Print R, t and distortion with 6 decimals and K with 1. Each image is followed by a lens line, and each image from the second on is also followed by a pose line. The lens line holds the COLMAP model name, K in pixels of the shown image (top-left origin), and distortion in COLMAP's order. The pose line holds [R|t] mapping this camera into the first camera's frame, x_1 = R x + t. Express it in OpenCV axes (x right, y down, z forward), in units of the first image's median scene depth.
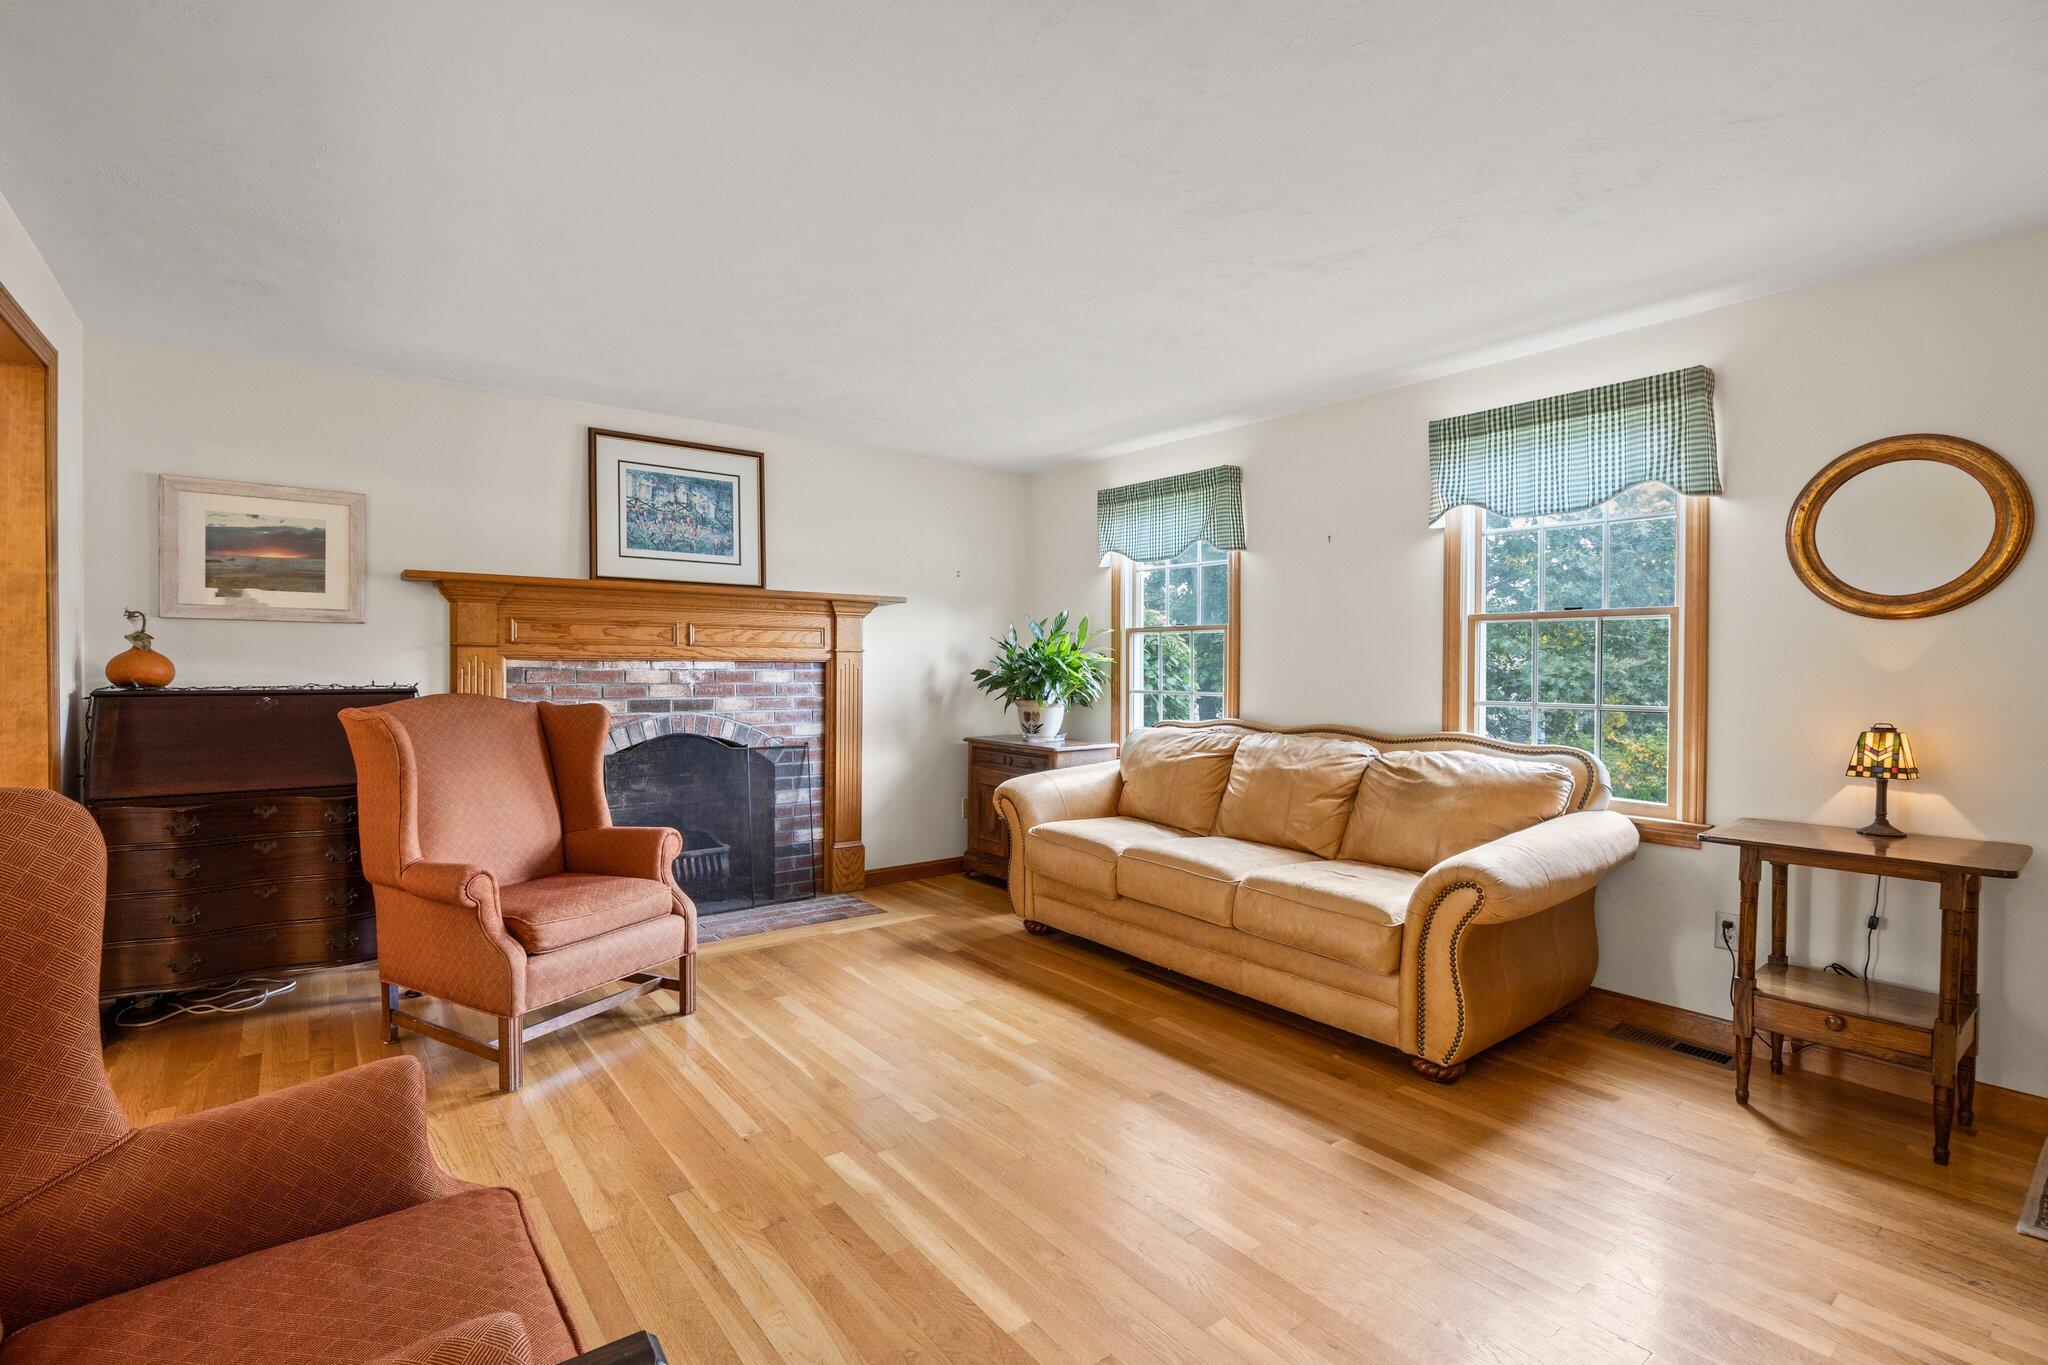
lens RADIAL K [[934.5, 0, 1029.8], [0, 934.5, 679.2], [0, 0, 1]] dist [-0.013279, -0.000097]
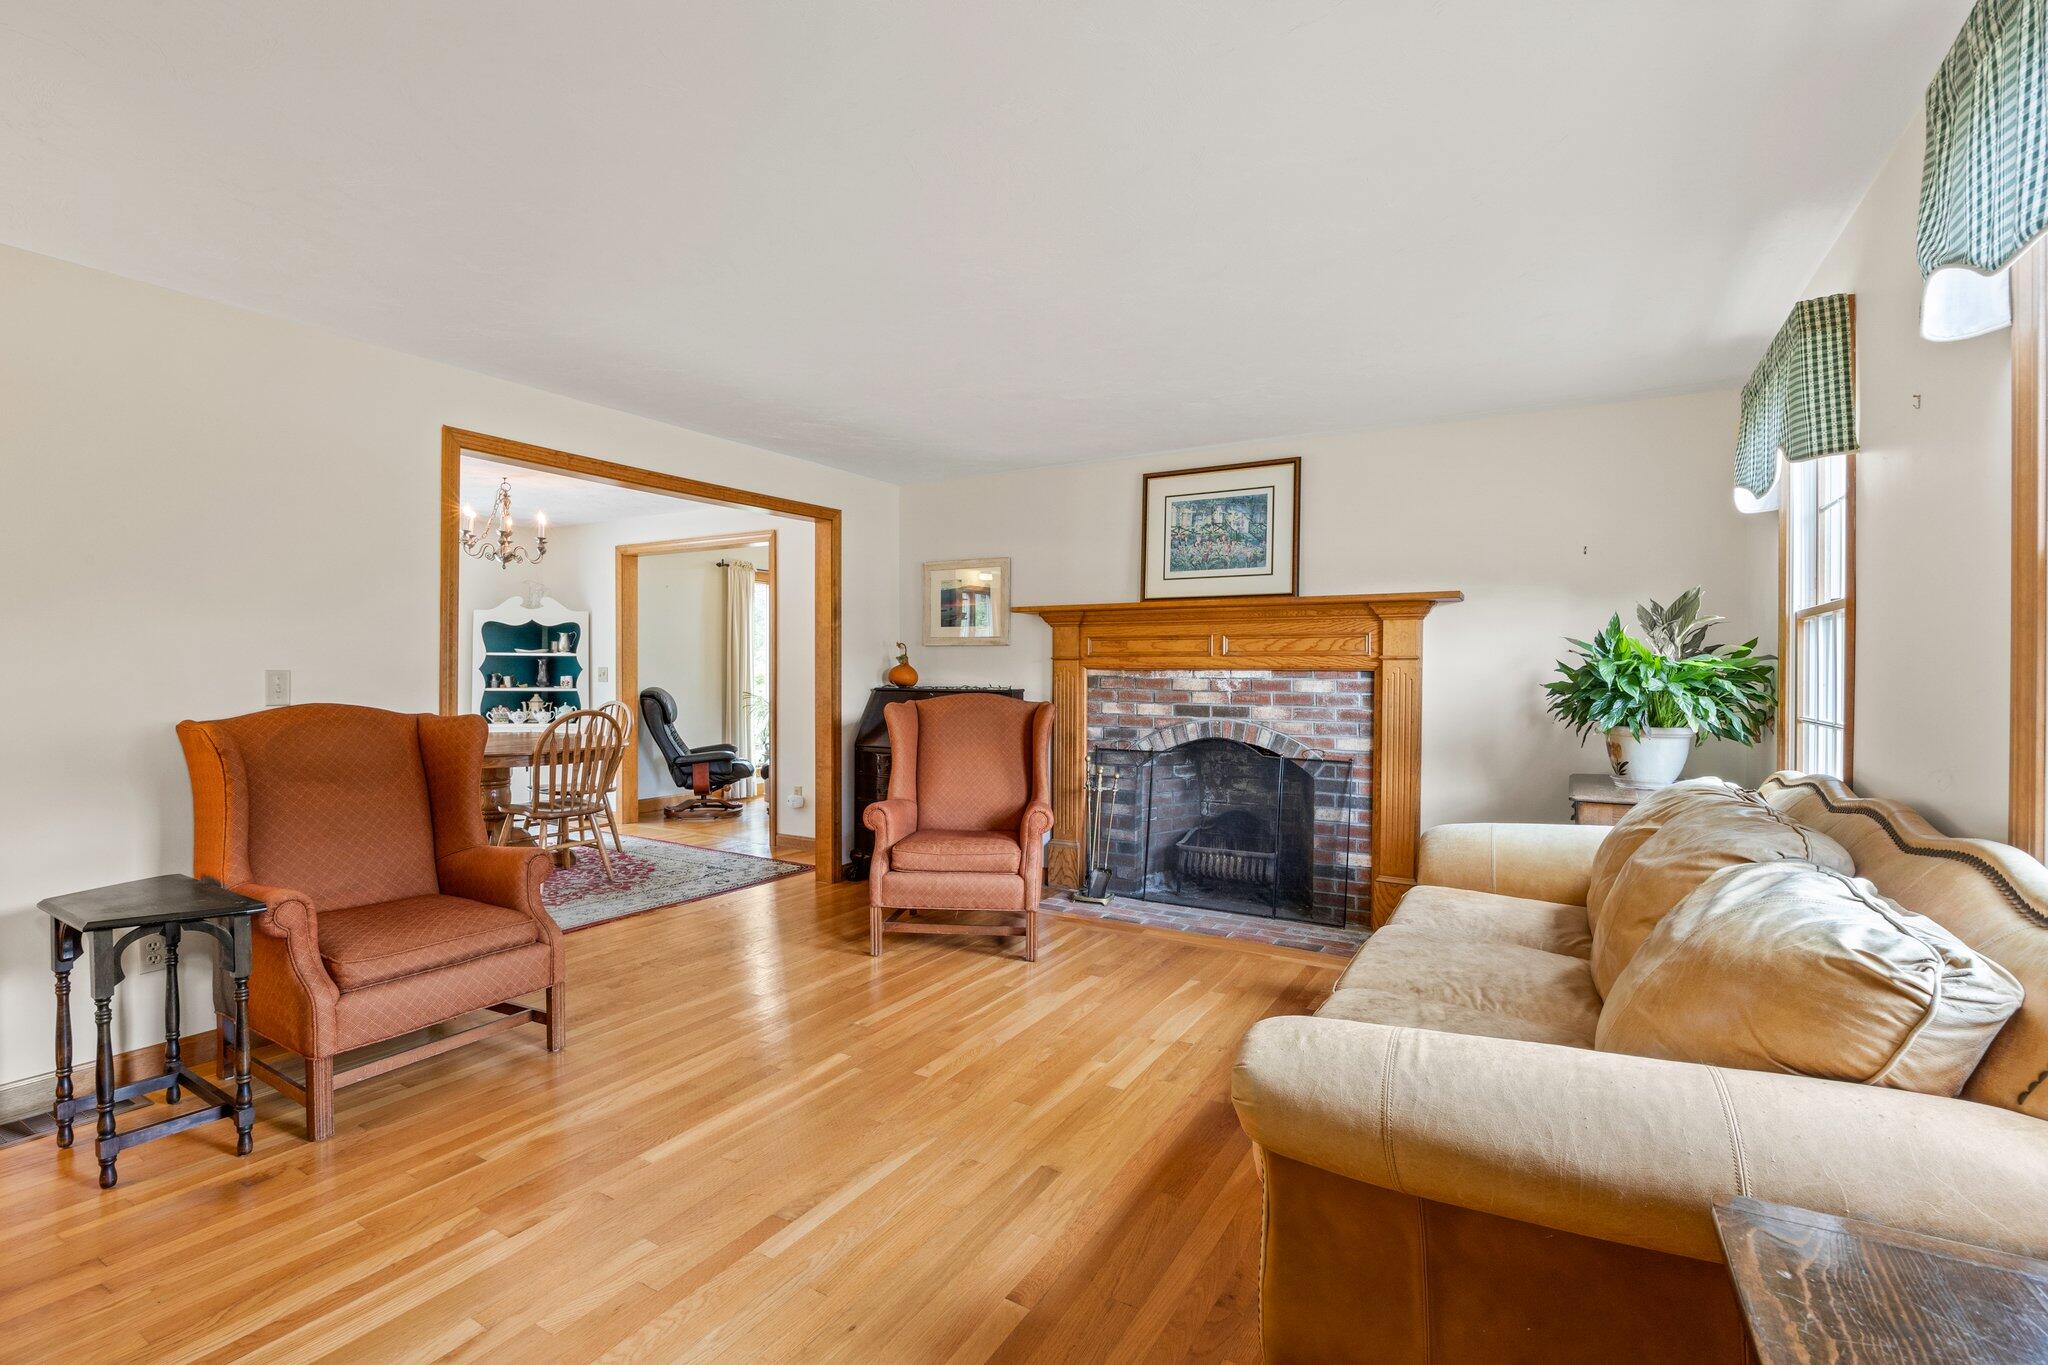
lens RADIAL K [[934.5, 0, 986.0], [0, 934.5, 681.5], [0, 0, 1]] dist [-0.013279, -0.000097]
pose [[0.346816, 0.008070, -0.937899, 0.538079], [-0.015883, 0.999870, 0.002730, -0.005178], [0.937799, 0.013949, 0.346899, 0.371956]]
